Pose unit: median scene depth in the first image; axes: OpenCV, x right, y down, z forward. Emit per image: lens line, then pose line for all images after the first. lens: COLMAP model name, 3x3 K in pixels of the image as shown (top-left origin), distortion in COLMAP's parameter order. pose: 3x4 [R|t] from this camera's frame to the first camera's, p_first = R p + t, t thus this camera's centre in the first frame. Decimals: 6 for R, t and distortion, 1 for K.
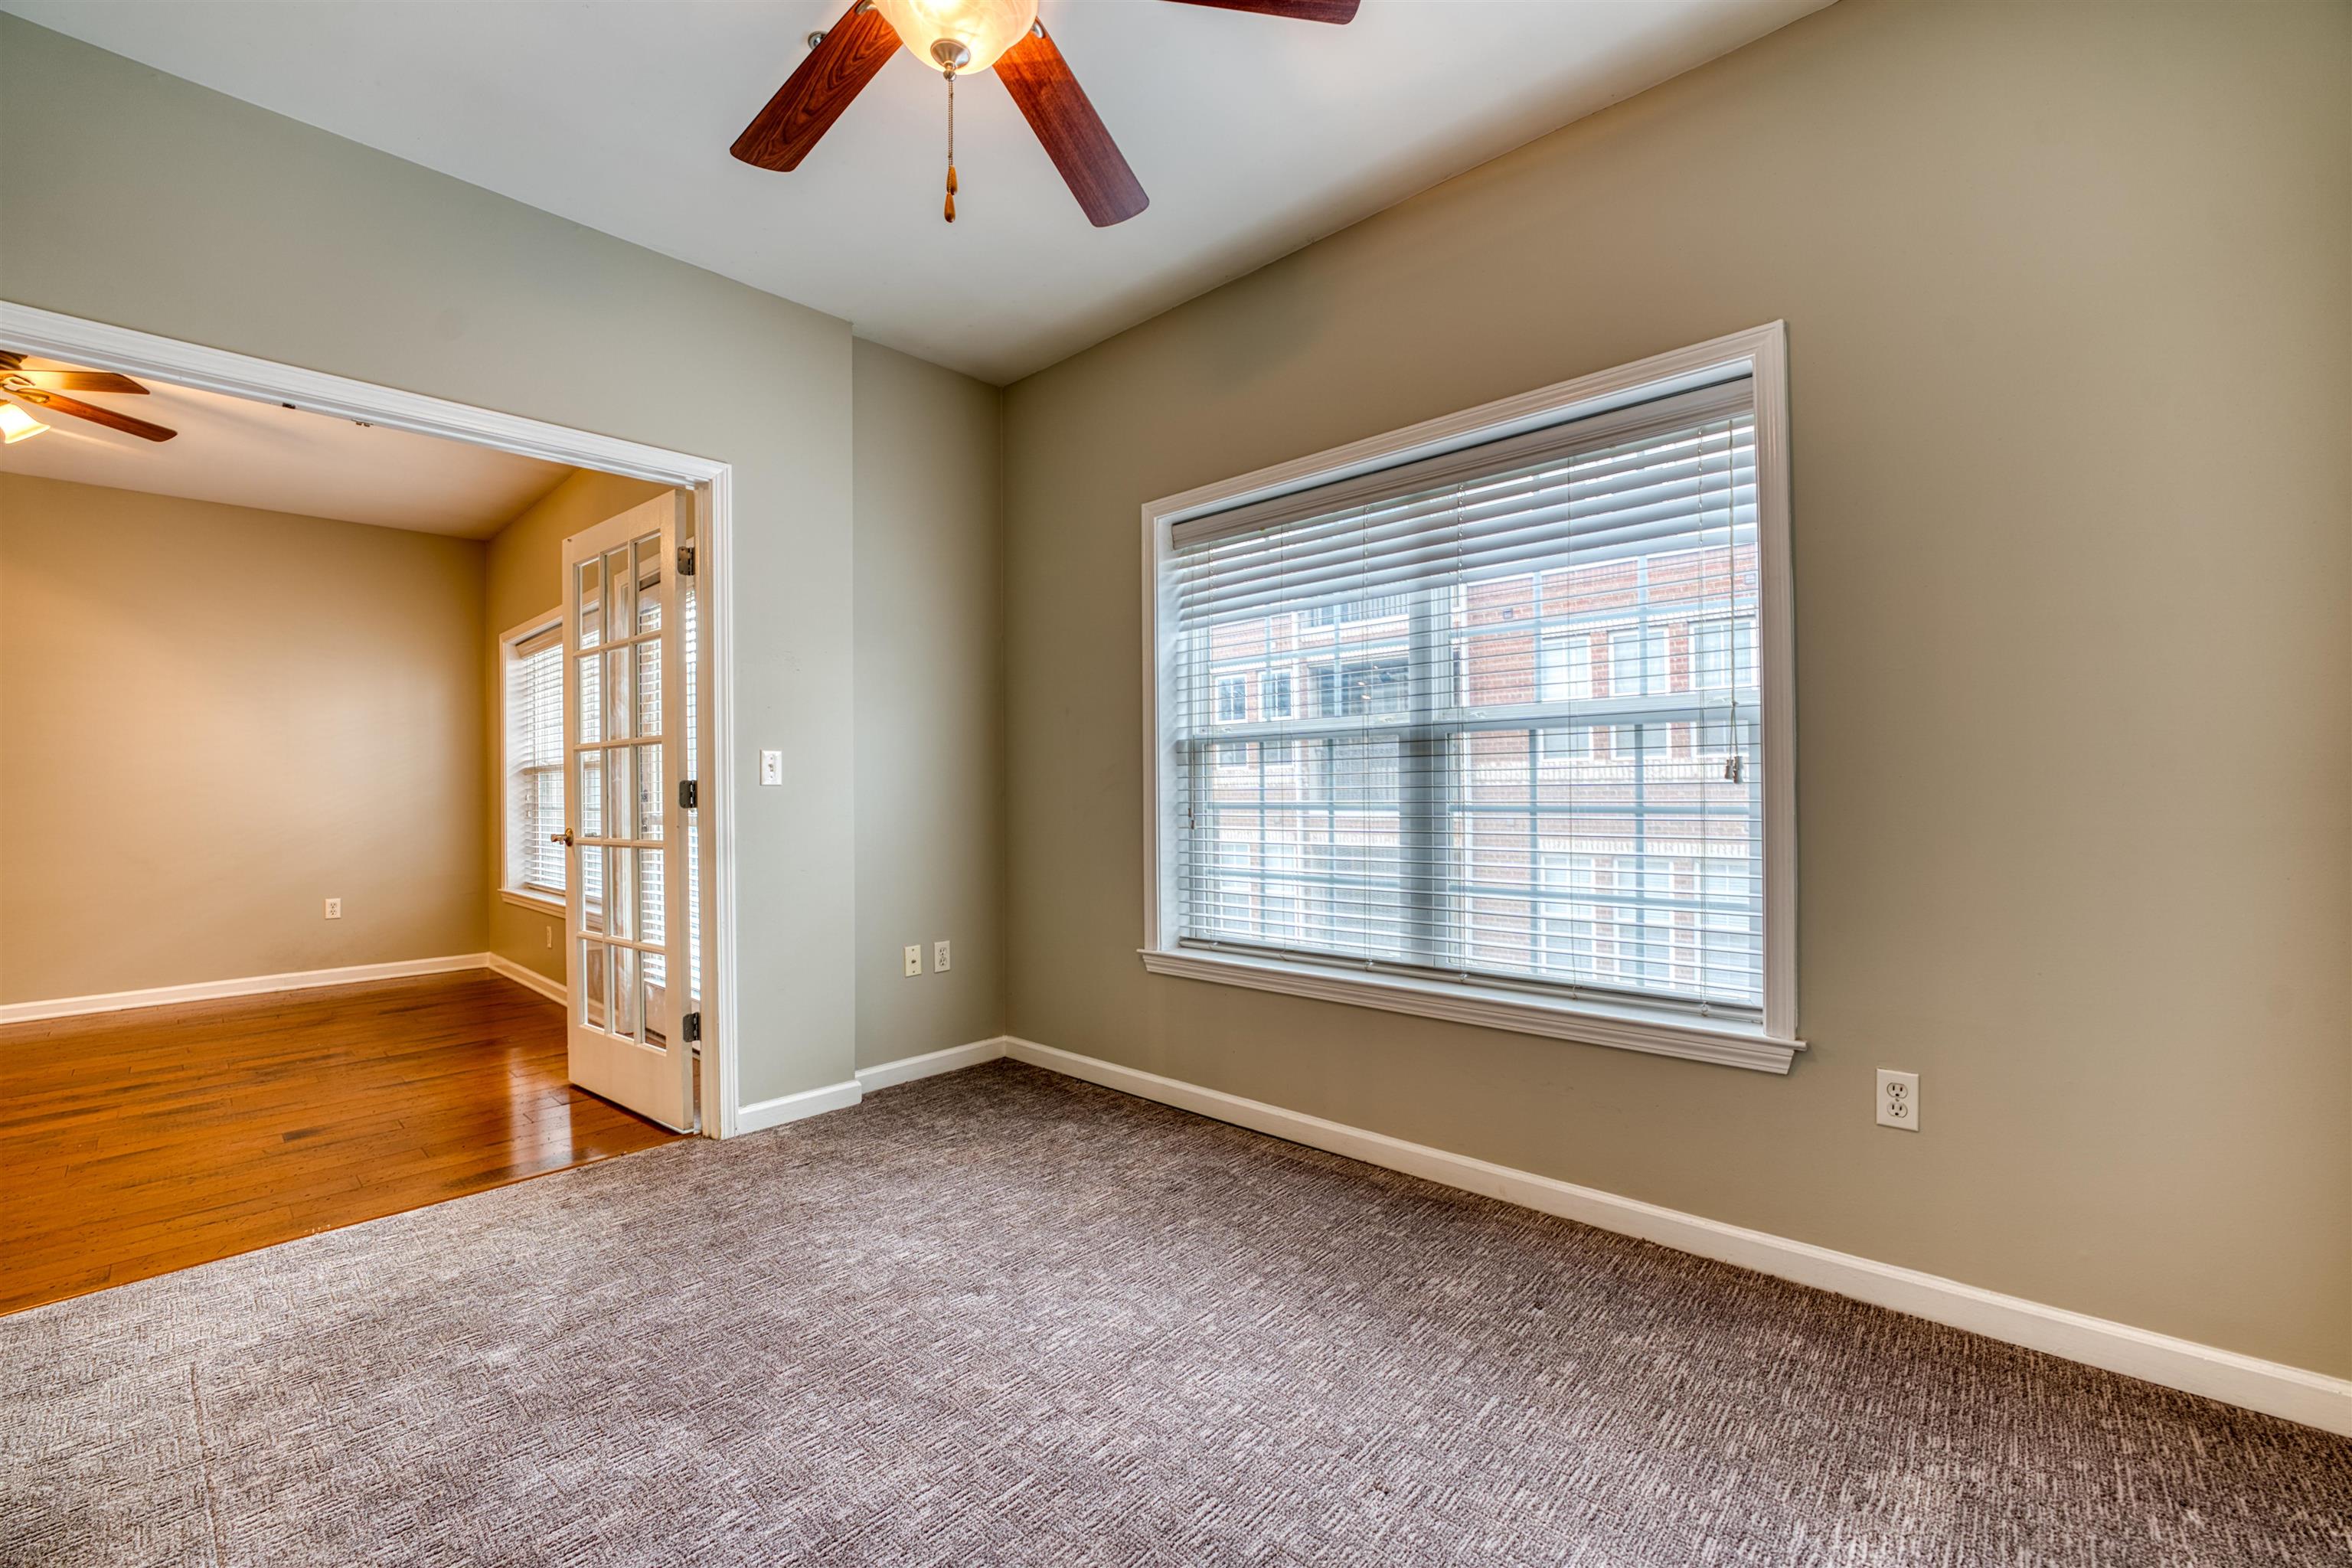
lens RADIAL K [[987.0, 0, 1153.8], [0, 987.0, 788.1], [0, 0, 1]] dist [-0.027362, 0.001870]
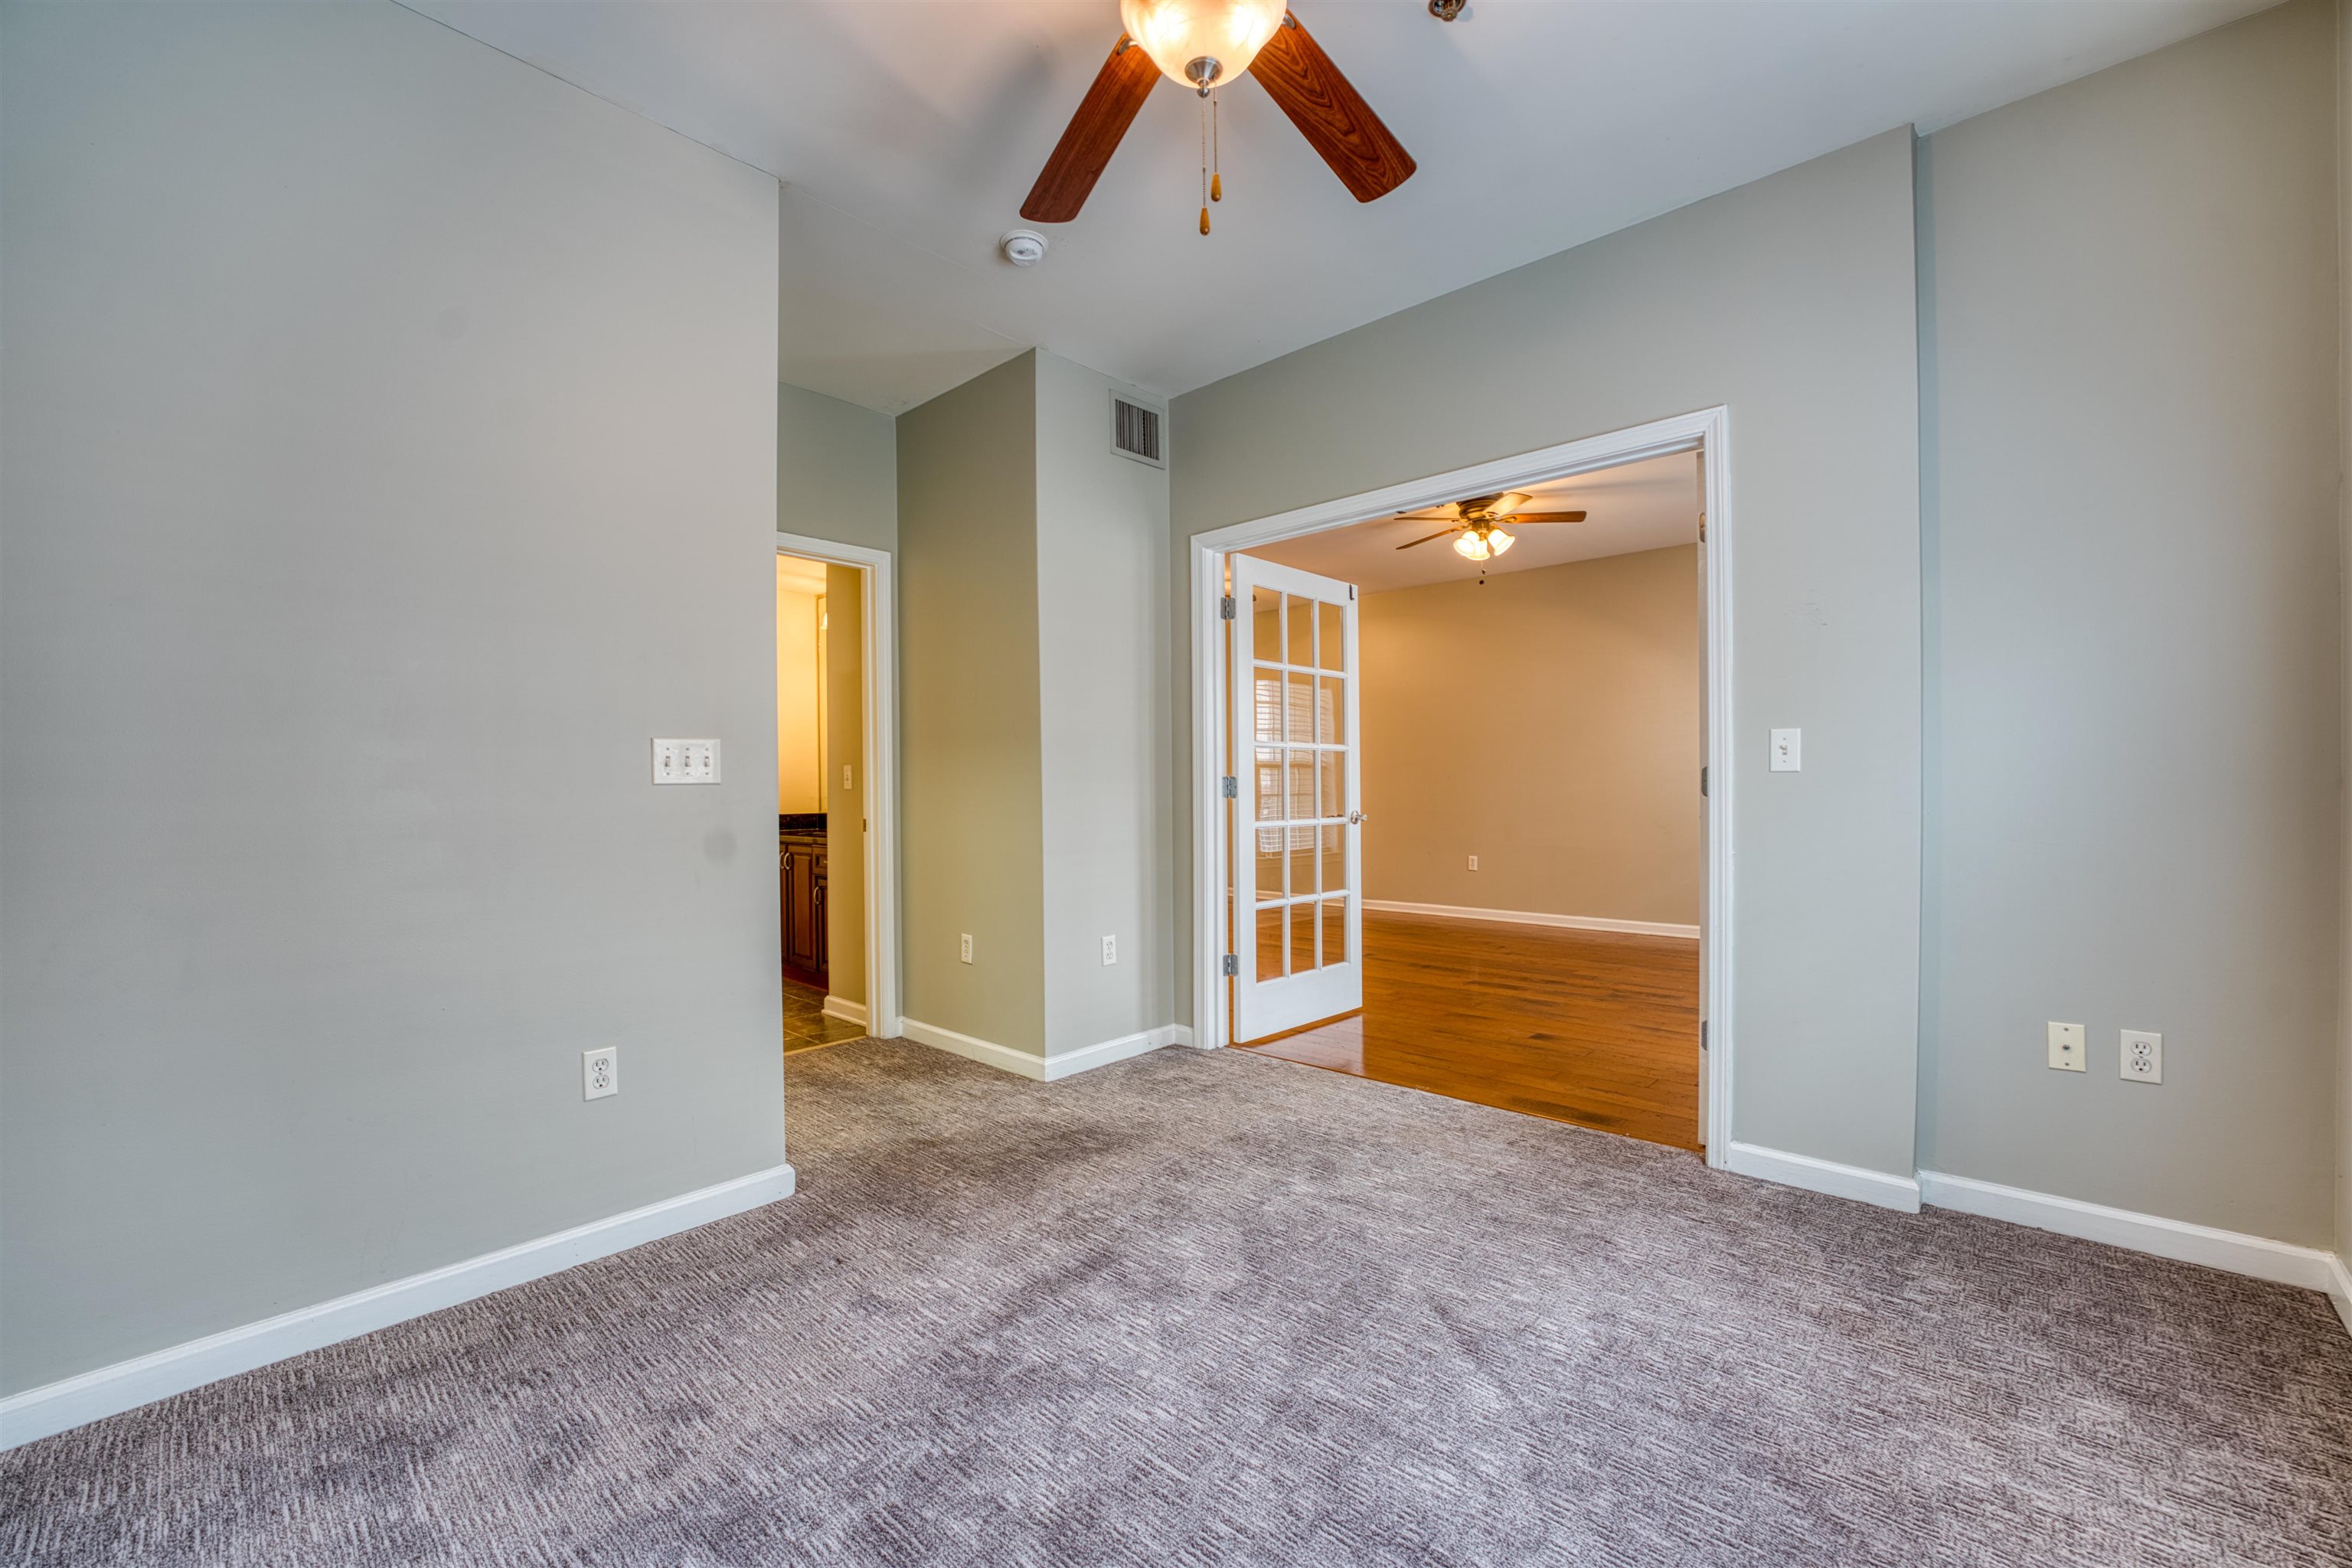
lens RADIAL K [[987.0, 0, 1202.7], [0, 987.0, 788.4], [0, 0, 1]] dist [-0.027362, 0.001870]
pose [[-0.006912, 0.016437, -0.999841, 0.445496], [0.010045, 0.999816, 0.016367, -0.007285], [0.999926, -0.009930, -0.007076, 0.535172]]
